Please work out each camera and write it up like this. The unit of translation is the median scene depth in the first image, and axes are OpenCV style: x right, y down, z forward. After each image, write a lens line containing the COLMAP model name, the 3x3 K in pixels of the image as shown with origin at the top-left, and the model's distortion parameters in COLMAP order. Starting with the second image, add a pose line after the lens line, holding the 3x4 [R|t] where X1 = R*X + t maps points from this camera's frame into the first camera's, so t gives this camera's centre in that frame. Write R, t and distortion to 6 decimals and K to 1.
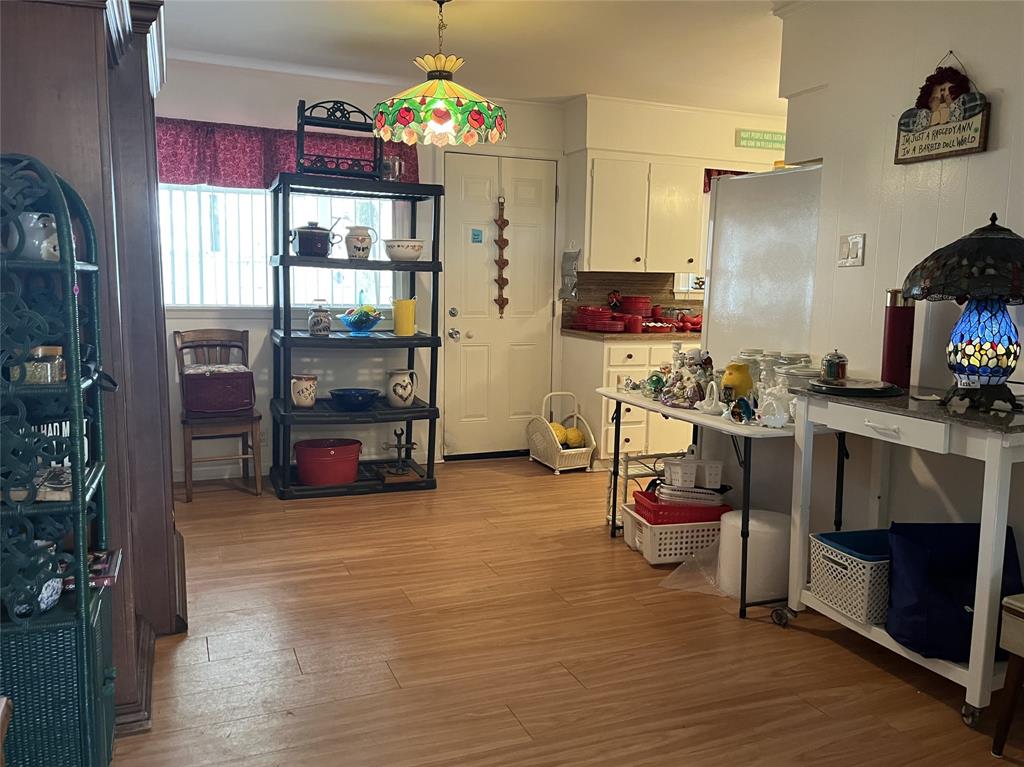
lens RADIAL K [[807.7, 0, 512.0], [0, 807.7, 383.5], [0, 0, 1]] dist [-0.000046, -0.001905]
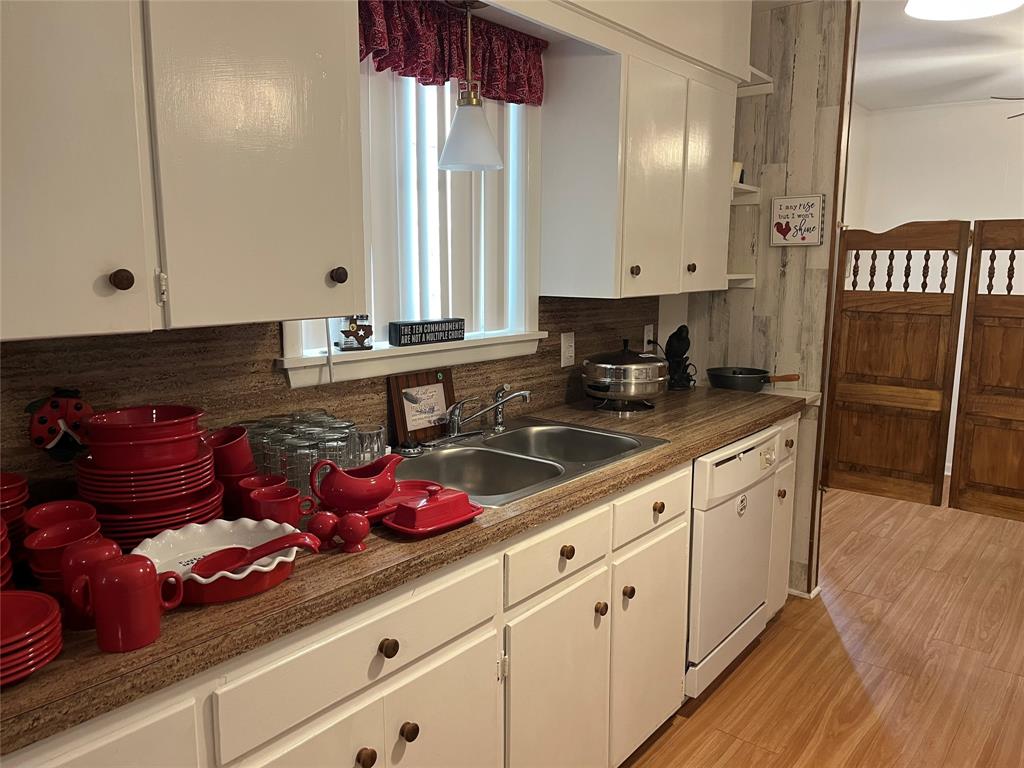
lens RADIAL K [[744.4, 0, 512.0], [0, 744.4, 384.0], [0, 0, 1]] dist [0.004887, 0.001226]
pose [[0.875893, -0.091077, 0.473832, 0.137942], [0.071431, 0.995679, 0.059341, -0.117836], [-0.477189, -0.018130, 0.878614, 0.694318]]
